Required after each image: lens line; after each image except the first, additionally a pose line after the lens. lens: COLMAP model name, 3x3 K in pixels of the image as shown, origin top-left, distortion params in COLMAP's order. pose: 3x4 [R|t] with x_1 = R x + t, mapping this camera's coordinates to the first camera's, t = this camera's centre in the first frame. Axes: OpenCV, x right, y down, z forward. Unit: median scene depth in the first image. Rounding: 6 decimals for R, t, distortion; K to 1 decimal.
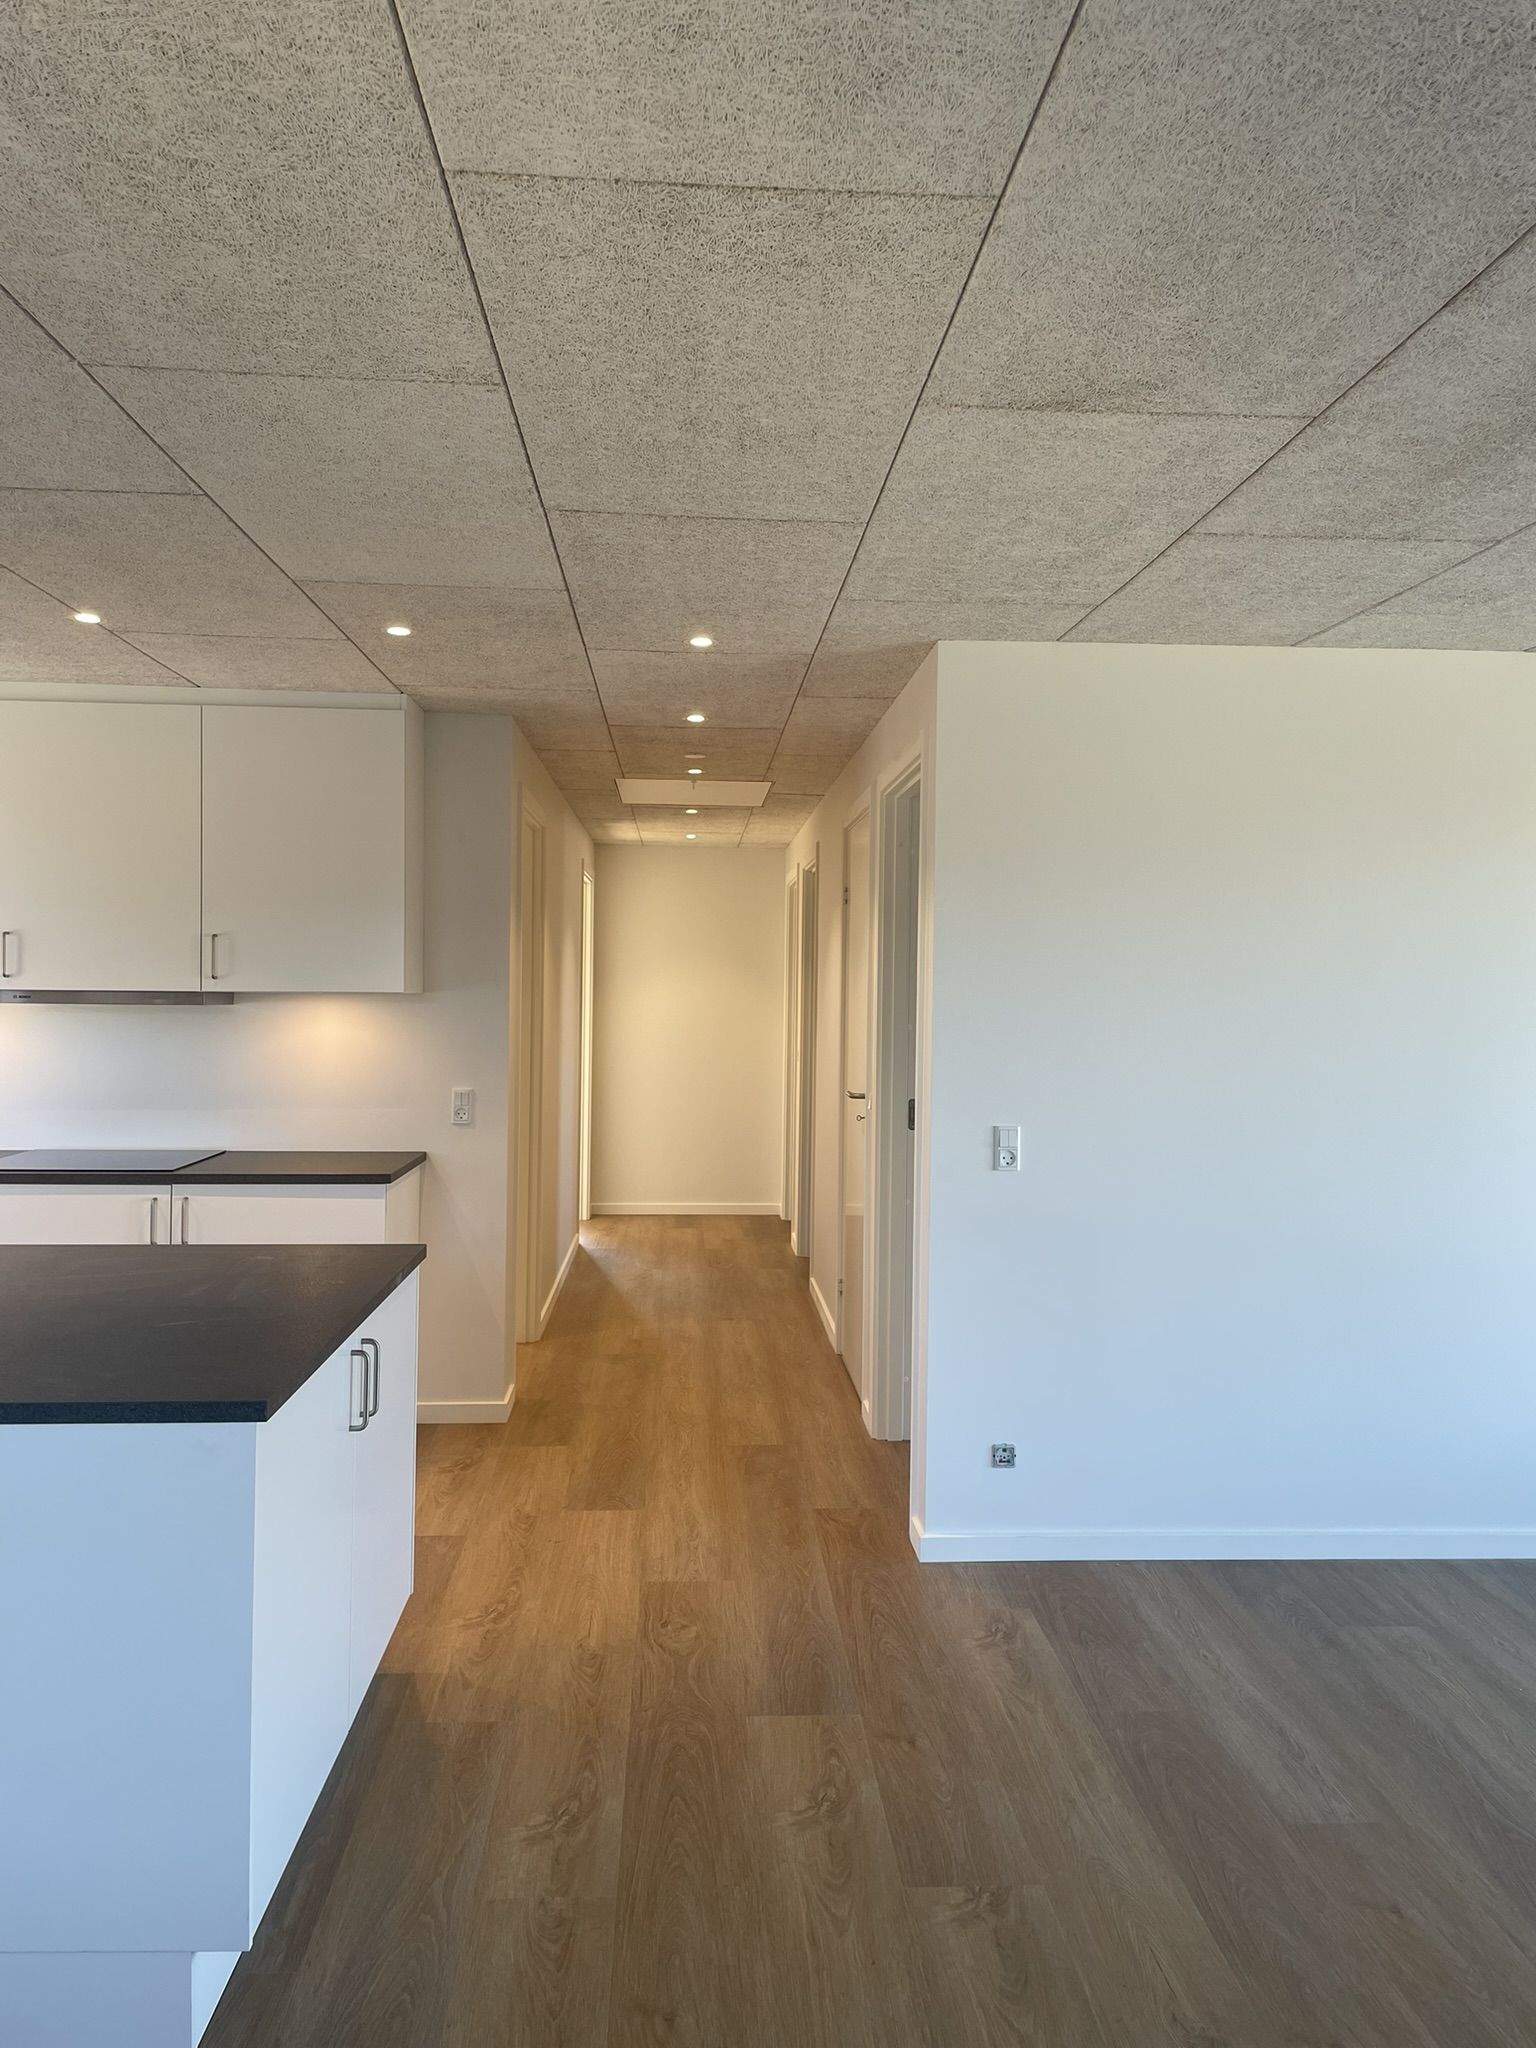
lens RADIAL K [[1544.5, 0, 774.7], [0, 1544.5, 996.5], [0, 0, 1]] dist [0.079378, -0.109684]
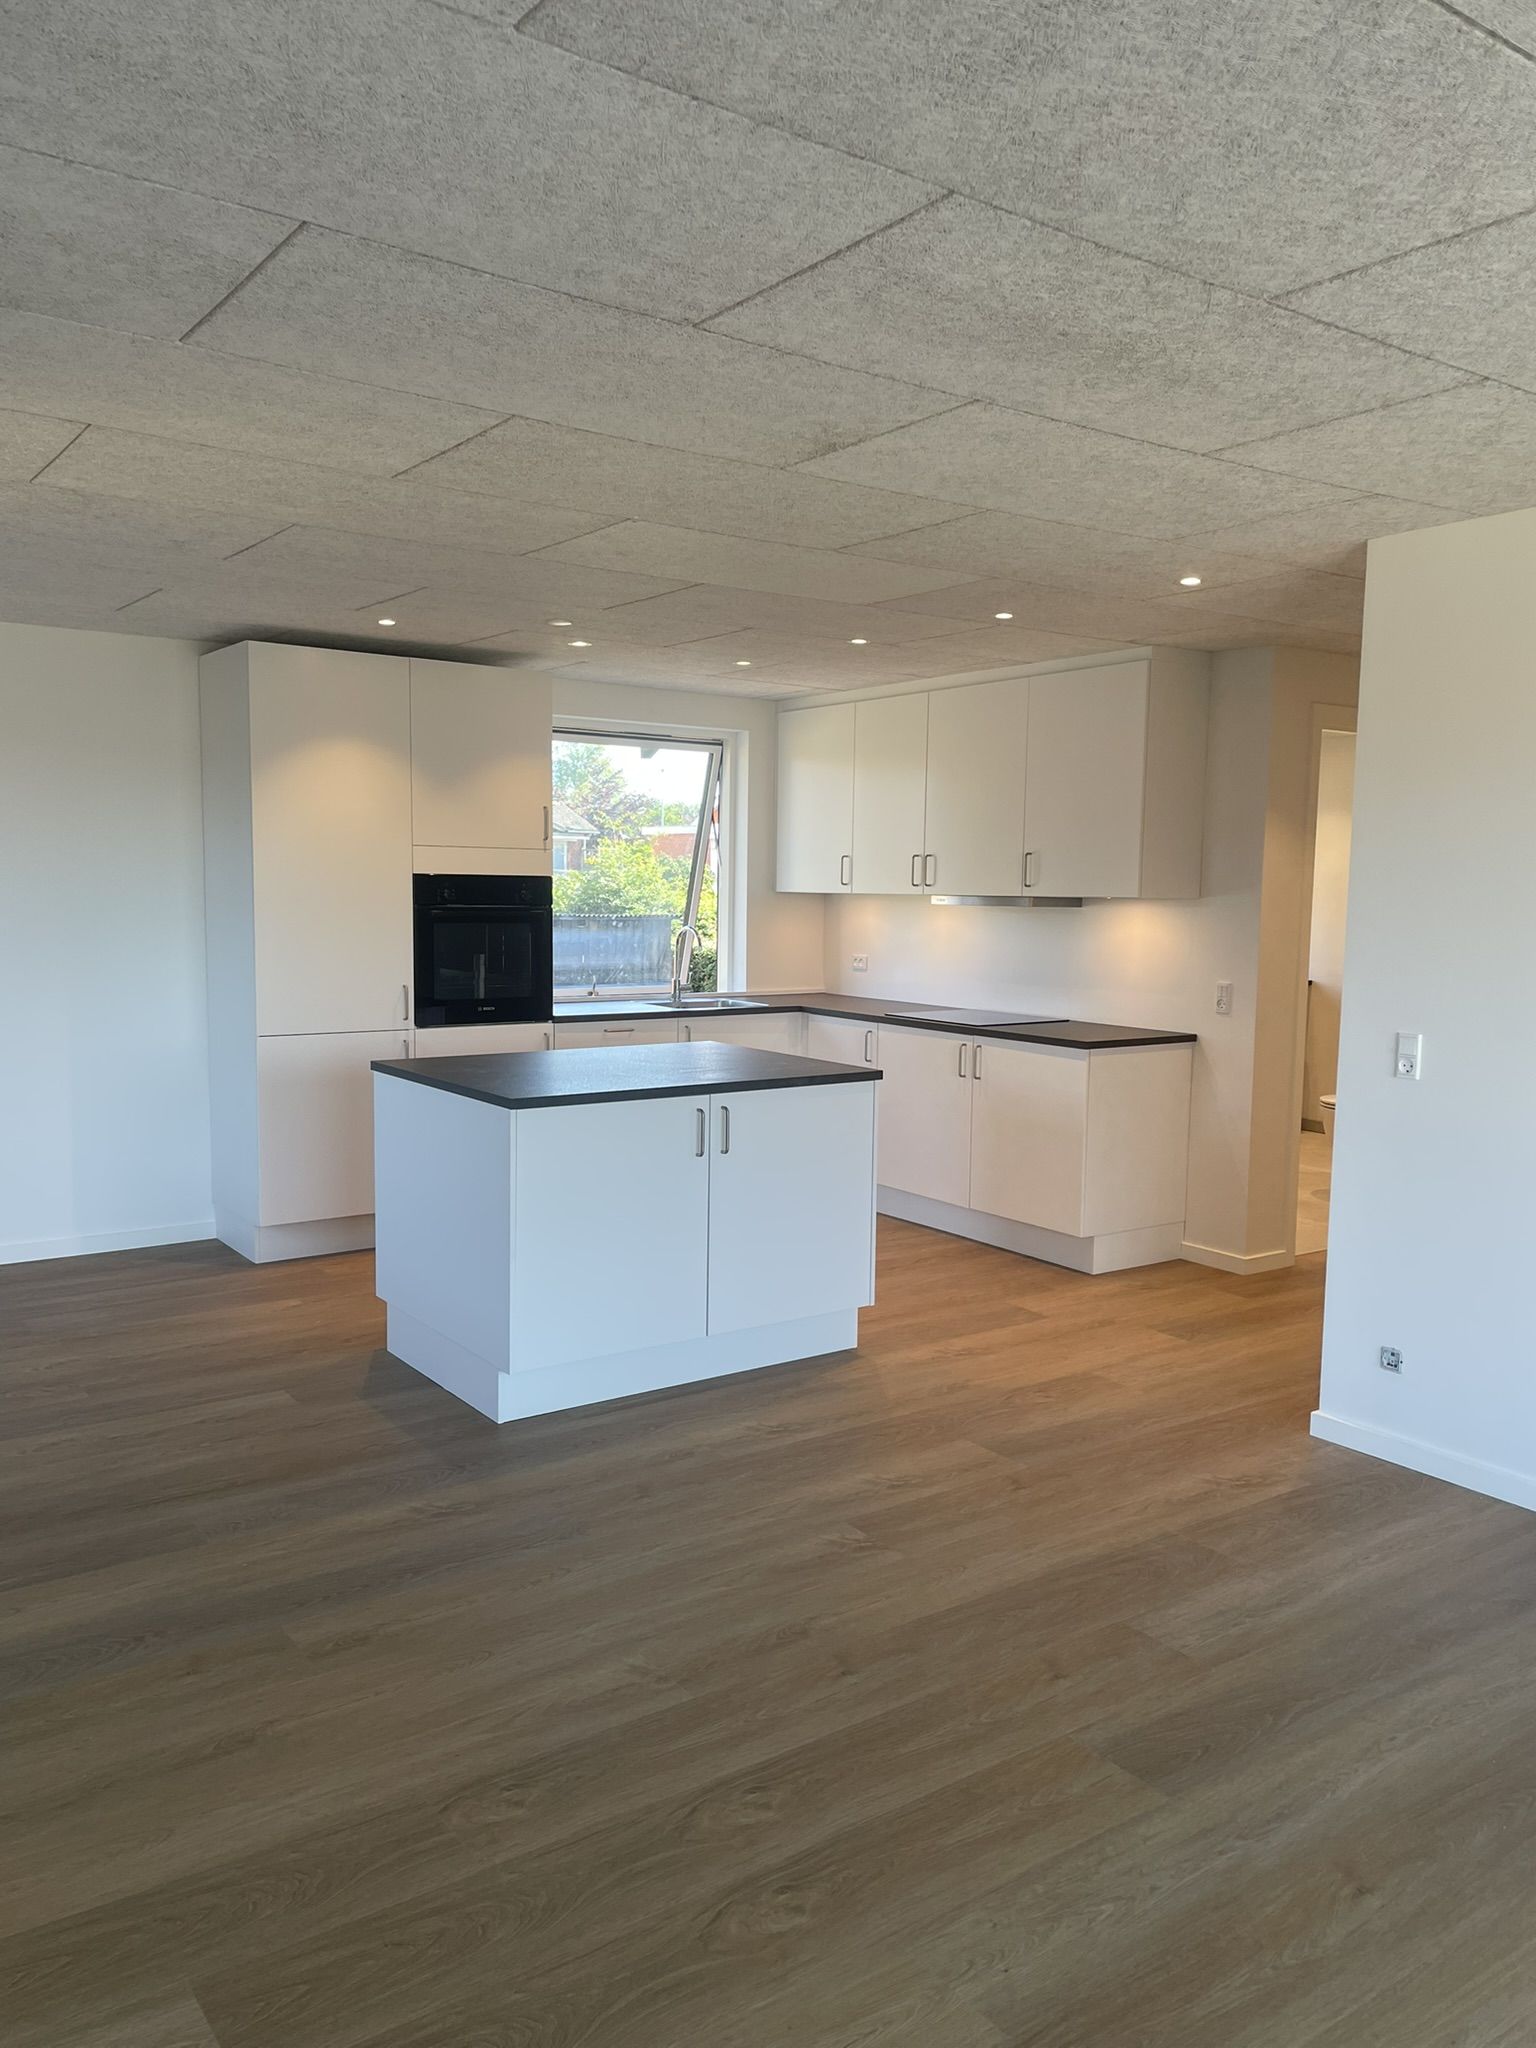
lens RADIAL K [[1540.7, 0, 768.0], [0, 1540.7, 1024.0], [0, 0, 1]] dist [0.076387, -0.110412]
pose [[0.532488, 0.072864, -0.843295, 0.782117], [-0.013467, 0.996891, 0.077632, 0.007315], [0.846330, -0.029982, 0.531814, 0.135387]]
